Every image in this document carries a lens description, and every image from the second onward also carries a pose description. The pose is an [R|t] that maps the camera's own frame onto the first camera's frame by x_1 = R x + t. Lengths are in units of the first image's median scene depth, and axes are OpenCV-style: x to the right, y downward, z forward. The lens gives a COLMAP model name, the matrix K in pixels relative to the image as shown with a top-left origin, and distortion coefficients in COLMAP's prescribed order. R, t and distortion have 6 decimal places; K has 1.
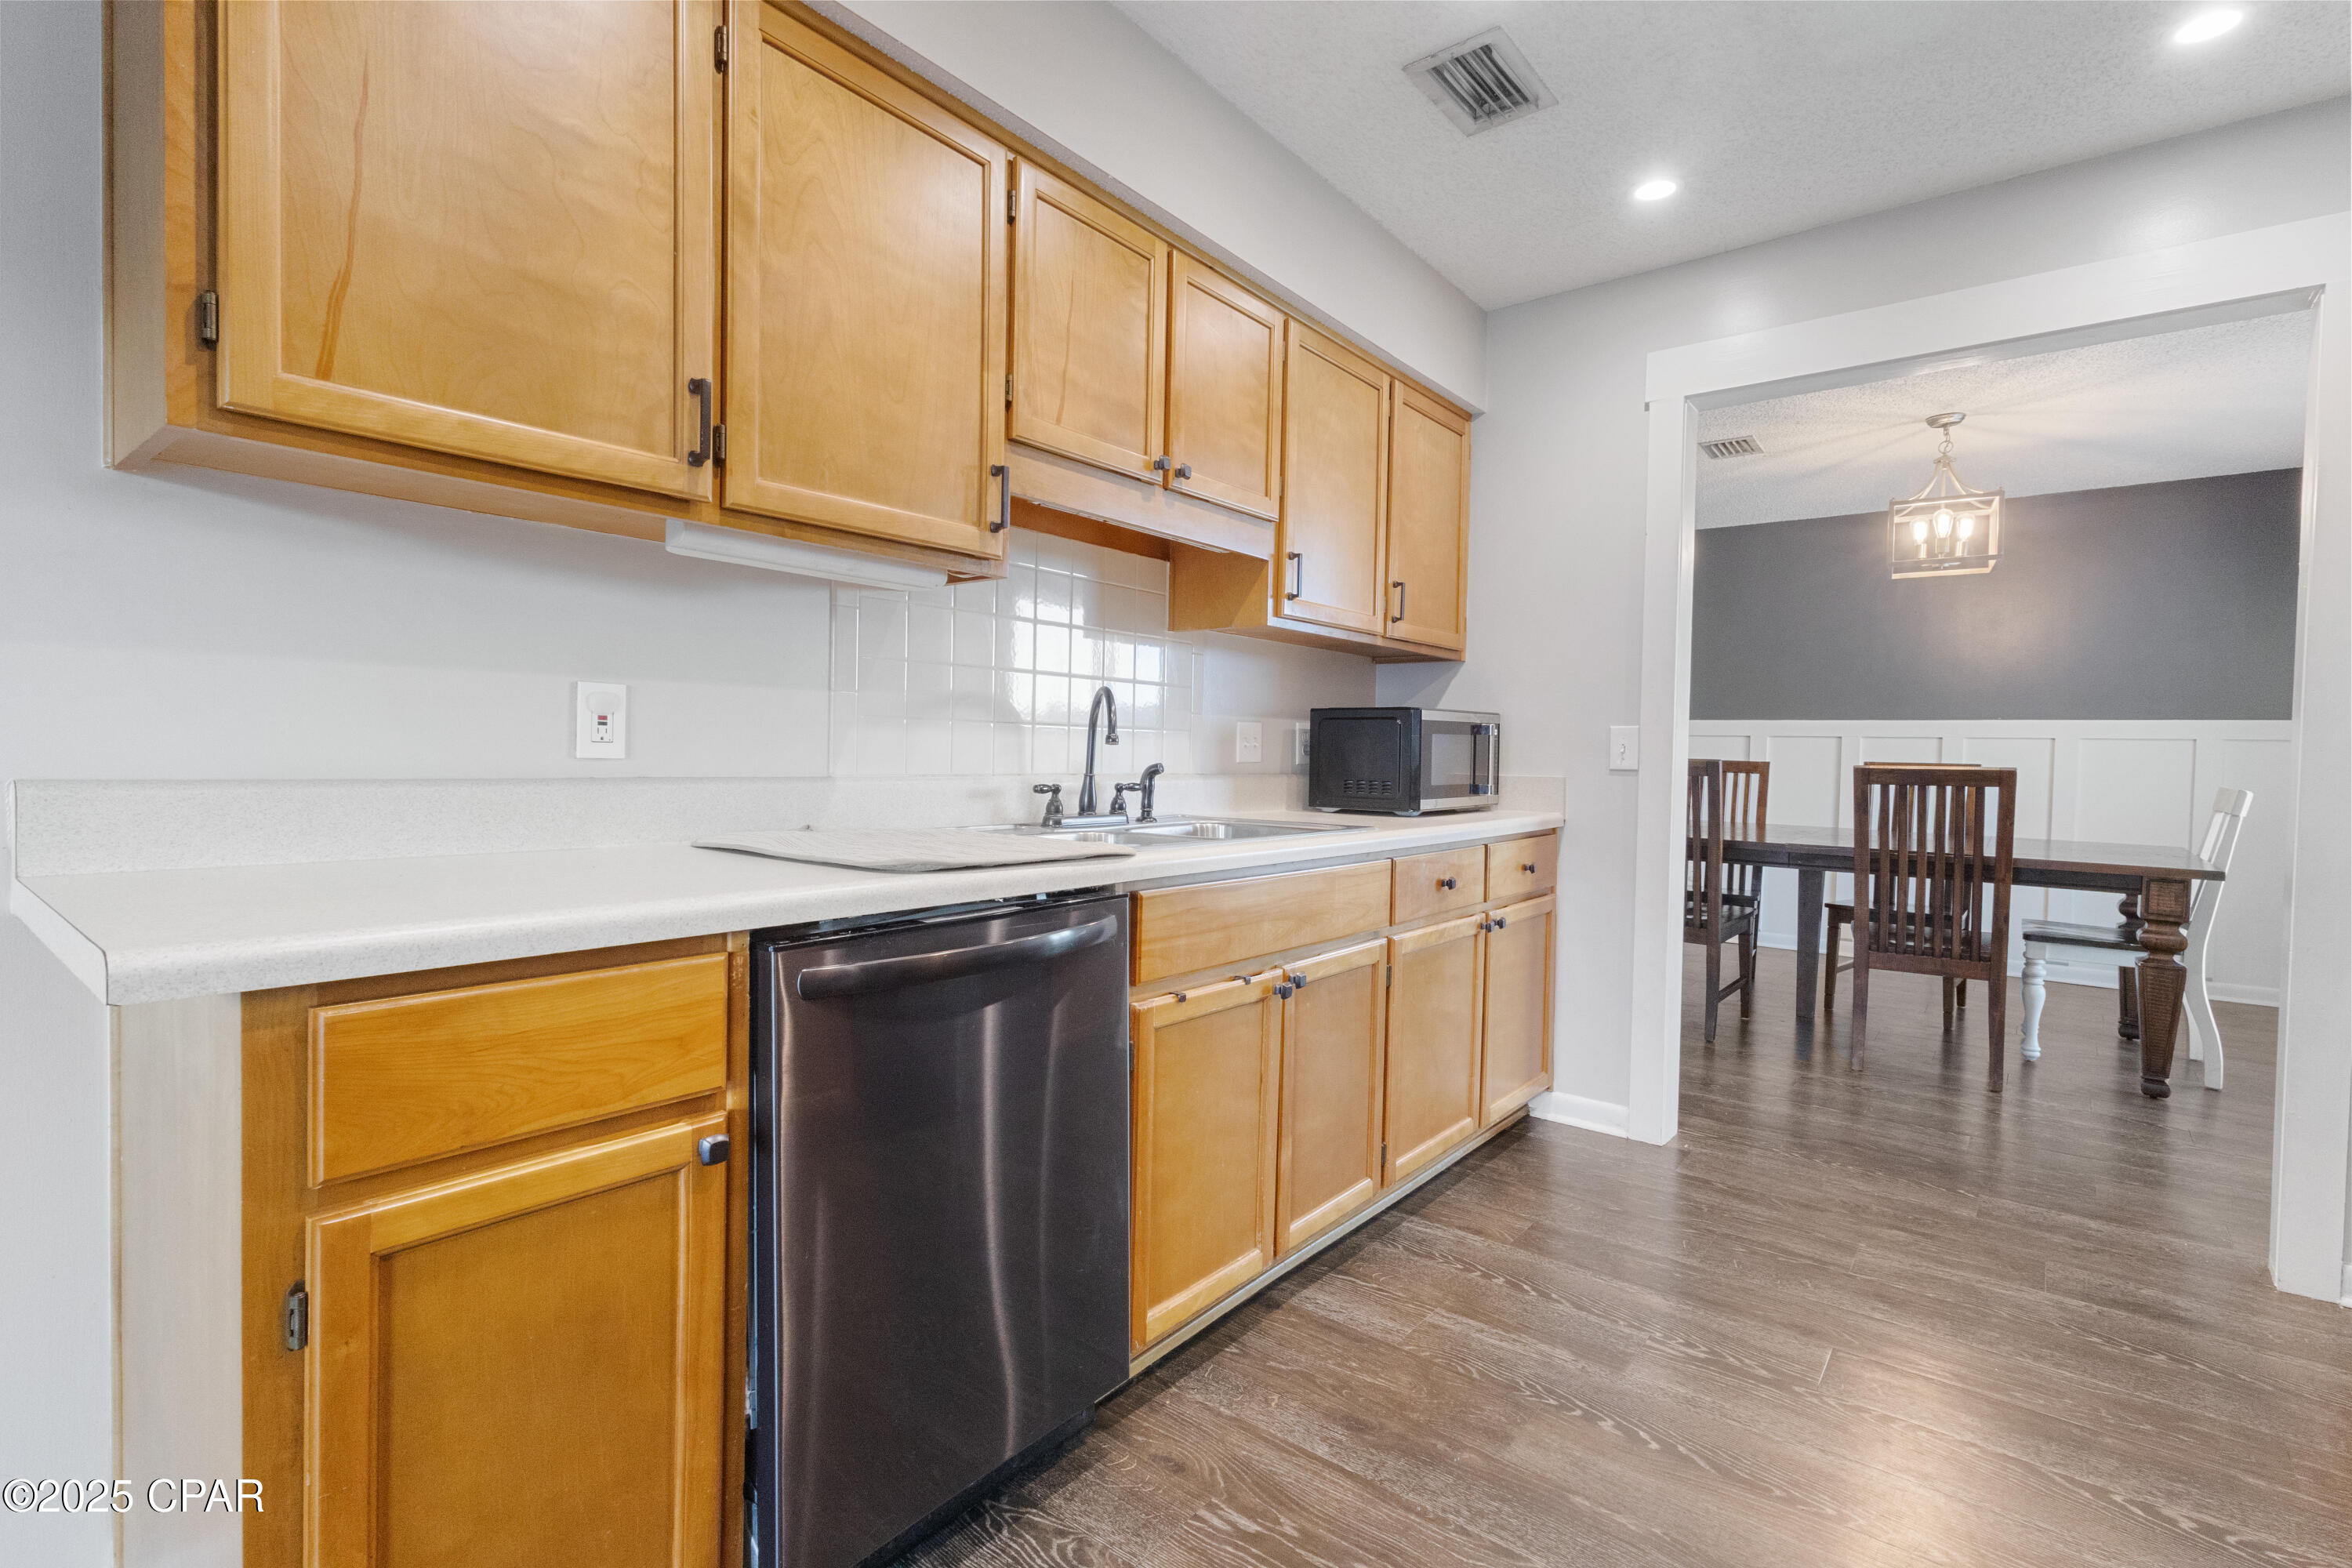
lens RADIAL K [[1091.4, 0, 1175.4], [0, 1091.4, 767.2], [0, 0, 1]] dist [0.000339, 0.000071]
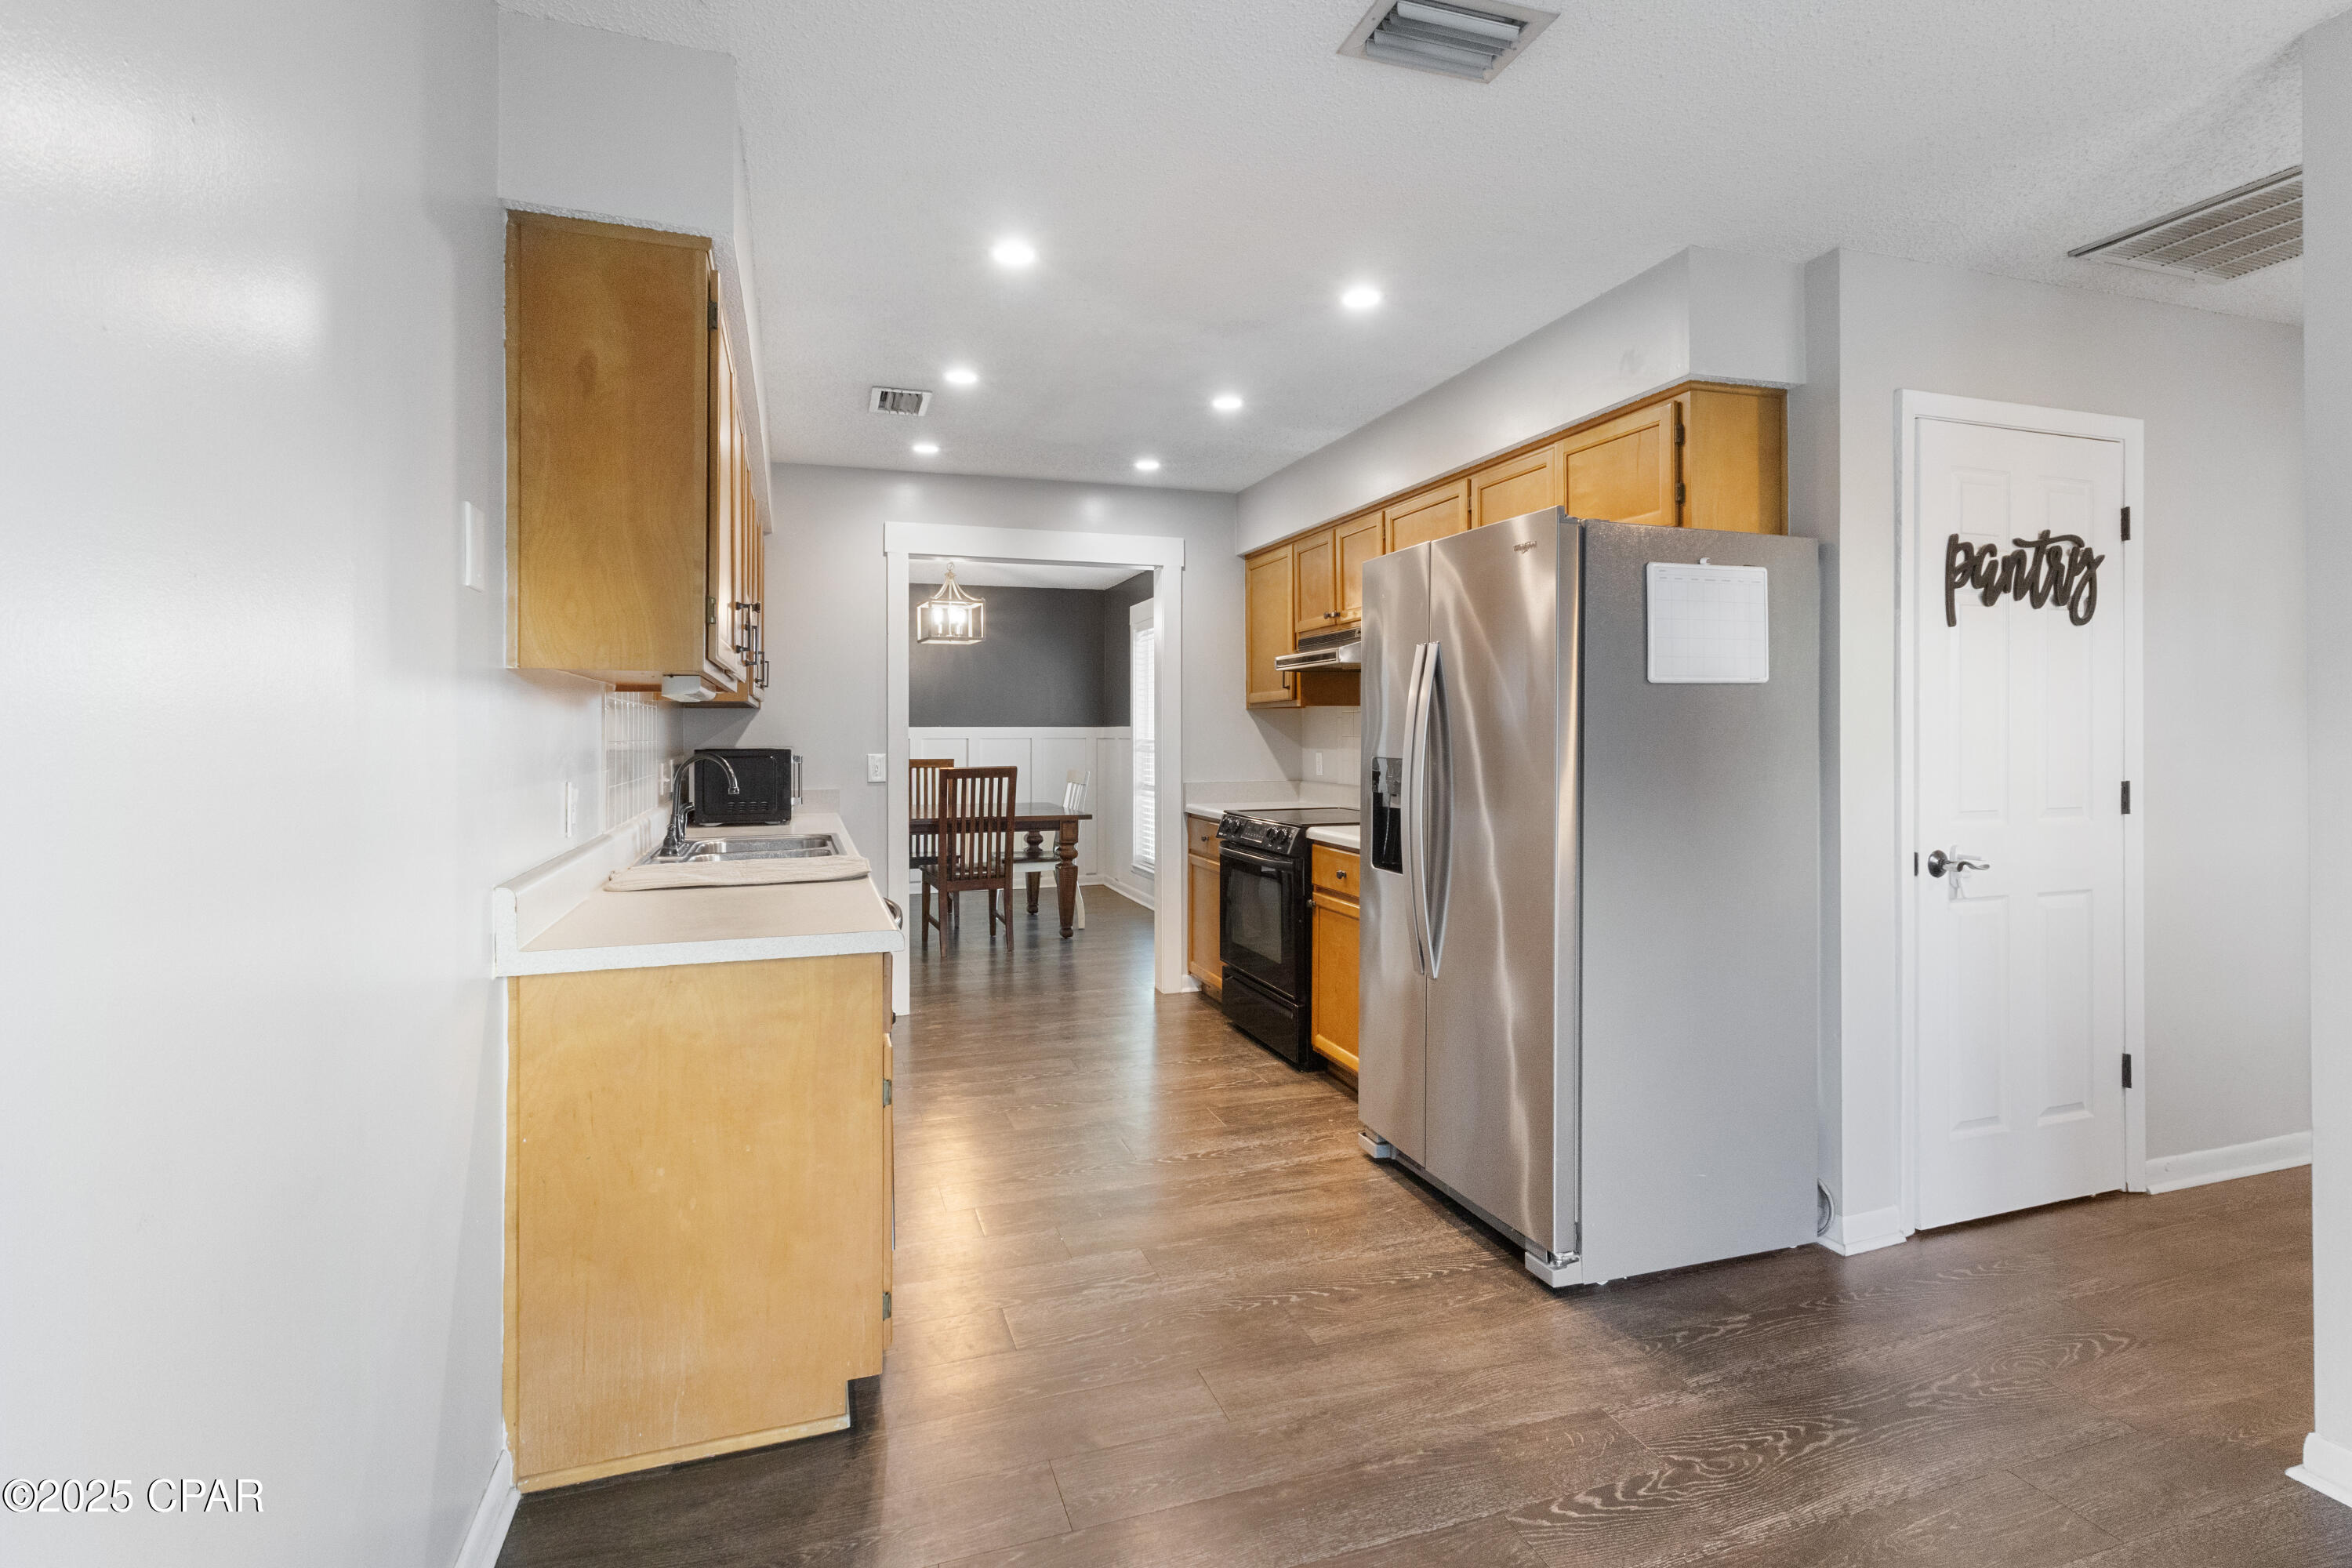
lens RADIAL K [[1097.6, 0, 1173.6], [0, 1097.6, 732.3], [0, 0, 1]] dist [0.000086, -0.000001]
pose [[0.535042, -0.021739, 0.844545, -0.602977], [0.031410, 0.999490, 0.005828, -0.056060], [-0.844241, 0.023408, 0.535452, -0.177943]]
